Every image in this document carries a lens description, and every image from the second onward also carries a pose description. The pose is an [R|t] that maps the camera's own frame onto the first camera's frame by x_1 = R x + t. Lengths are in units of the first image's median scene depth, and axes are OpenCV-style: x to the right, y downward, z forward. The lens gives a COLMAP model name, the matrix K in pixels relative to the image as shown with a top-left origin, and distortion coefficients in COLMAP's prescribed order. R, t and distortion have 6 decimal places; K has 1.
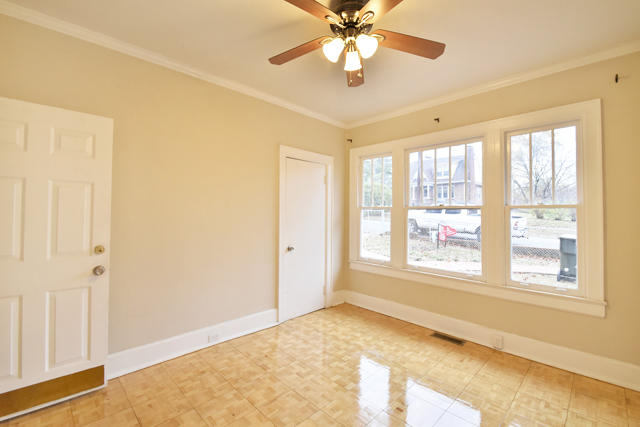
lens RADIAL K [[283.8, 0, 318.8], [0, 283.8, 212.0], [0, 0, 1]] dist [-0.004353, -0.006331]
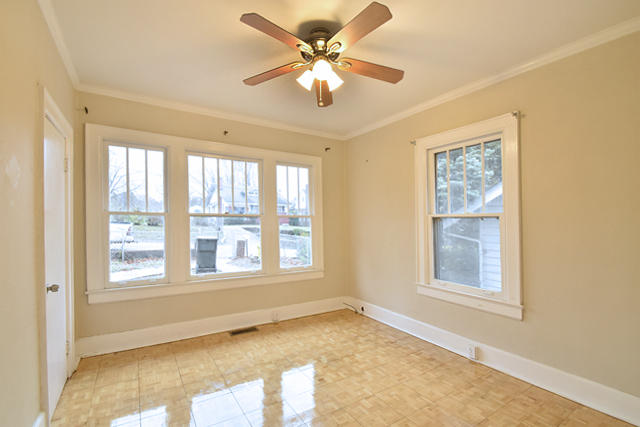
lens RADIAL K [[283.8, 0, 318.5], [0, 283.8, 219.5], [0, 0, 1]] dist [-0.004353, -0.006331]
pose [[0.204819, 0.001788, 0.978798, -0.550327], [-0.009184, 0.999958, 0.000095, -0.003944], [-0.978757, -0.009009, 0.204827, 0.443593]]
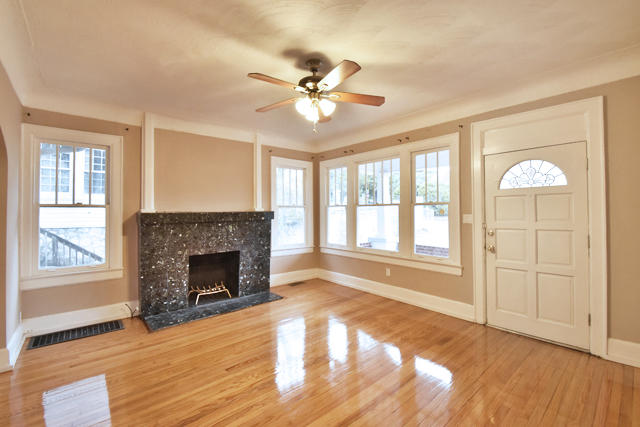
lens RADIAL K [[283.8, 0, 328.2], [0, 283.8, 206.6], [0, 0, 1]] dist [-0.004353, -0.006331]
pose [[0.999525, -0.014383, -0.027264, 0.233002], [0.014145, 0.999860, -0.008917, 0.000492], [0.027388, 0.008527, 0.999589, -0.393118]]
